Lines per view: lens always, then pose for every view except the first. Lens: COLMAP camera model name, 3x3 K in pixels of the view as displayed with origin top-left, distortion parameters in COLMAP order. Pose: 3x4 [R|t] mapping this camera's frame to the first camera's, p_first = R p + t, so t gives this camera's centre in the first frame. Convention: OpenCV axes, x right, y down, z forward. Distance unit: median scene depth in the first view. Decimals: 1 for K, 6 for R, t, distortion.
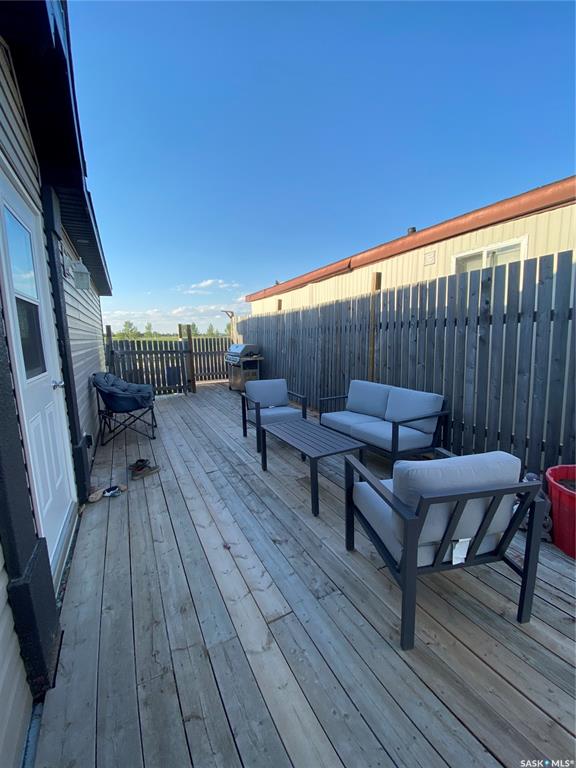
lens RADIAL K [[313.5, 0, 290.2], [0, 313.5, 379.4], [0, 0, 1]] dist [-0.001837, -0.003530]
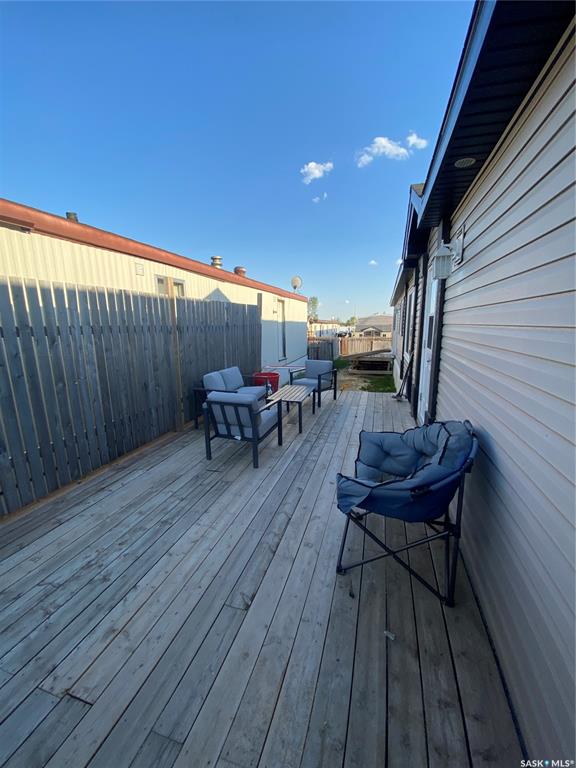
lens RADIAL K [[313.5, 0, 289.6], [0, 313.5, 386.1], [0, 0, 1]] dist [-0.001837, -0.003530]
pose [[-0.721675, -0.098613, 0.685172, -0.927829], [0.133087, 0.951570, 0.277131, -0.274679], [-0.679318, 0.291186, -0.673600, 1.834363]]
